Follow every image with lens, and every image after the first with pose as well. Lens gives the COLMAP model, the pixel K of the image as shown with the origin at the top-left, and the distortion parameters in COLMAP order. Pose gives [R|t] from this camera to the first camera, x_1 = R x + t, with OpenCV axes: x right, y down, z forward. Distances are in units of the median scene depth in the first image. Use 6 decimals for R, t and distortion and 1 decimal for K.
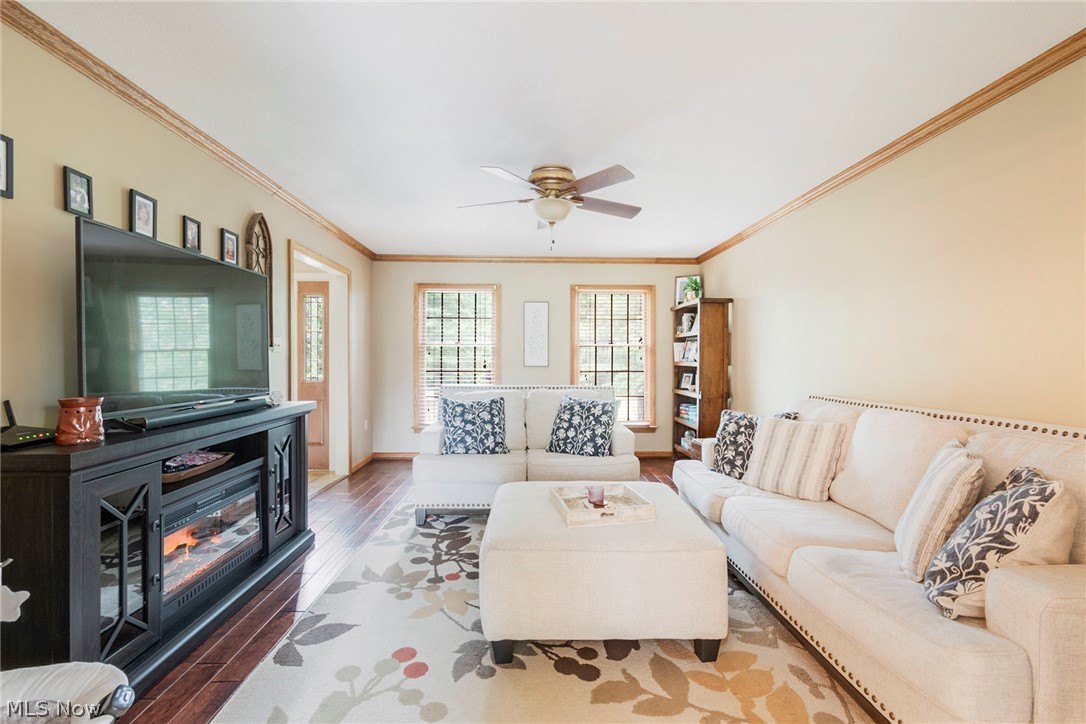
lens RADIAL K [[489.7, 0, 546.9], [0, 489.7, 362.5], [0, 0, 1]] dist [0.004925, -0.001060]
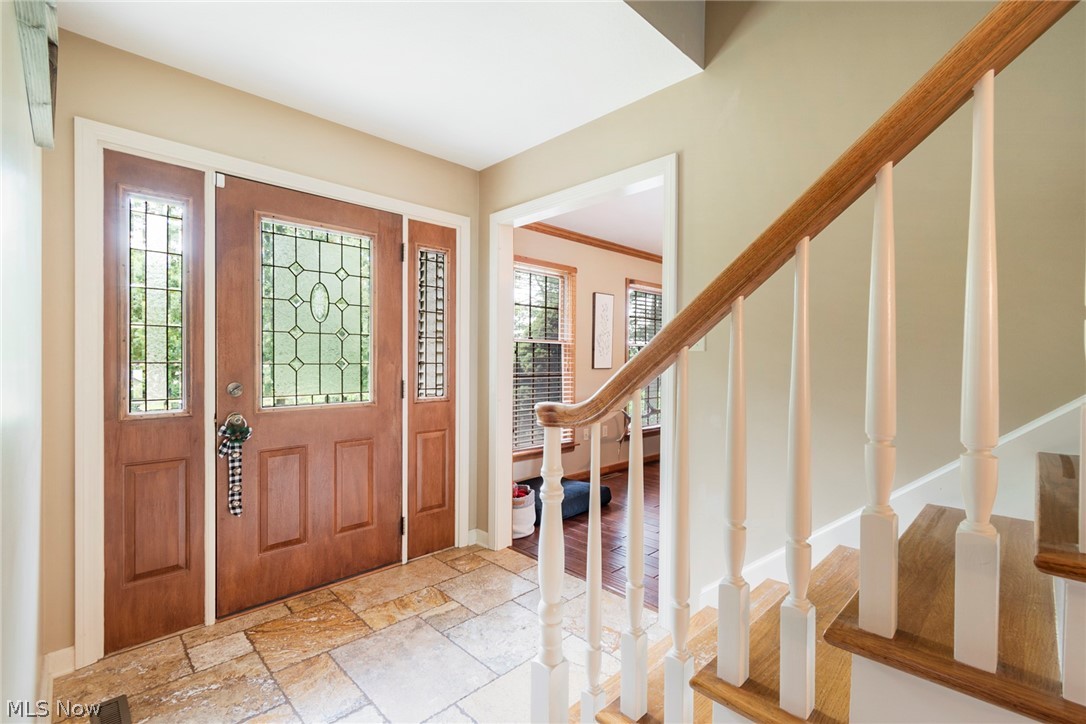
lens RADIAL K [[489.7, 0, 546.9], [0, 489.7, 362.5], [0, 0, 1]] dist [0.004925, -0.001060]
pose [[0.736780, -0.008450, 0.676079, -1.020149], [0.006962, 0.999964, 0.004911, -0.009835], [-0.676096, 0.001089, 0.736812, 0.656515]]
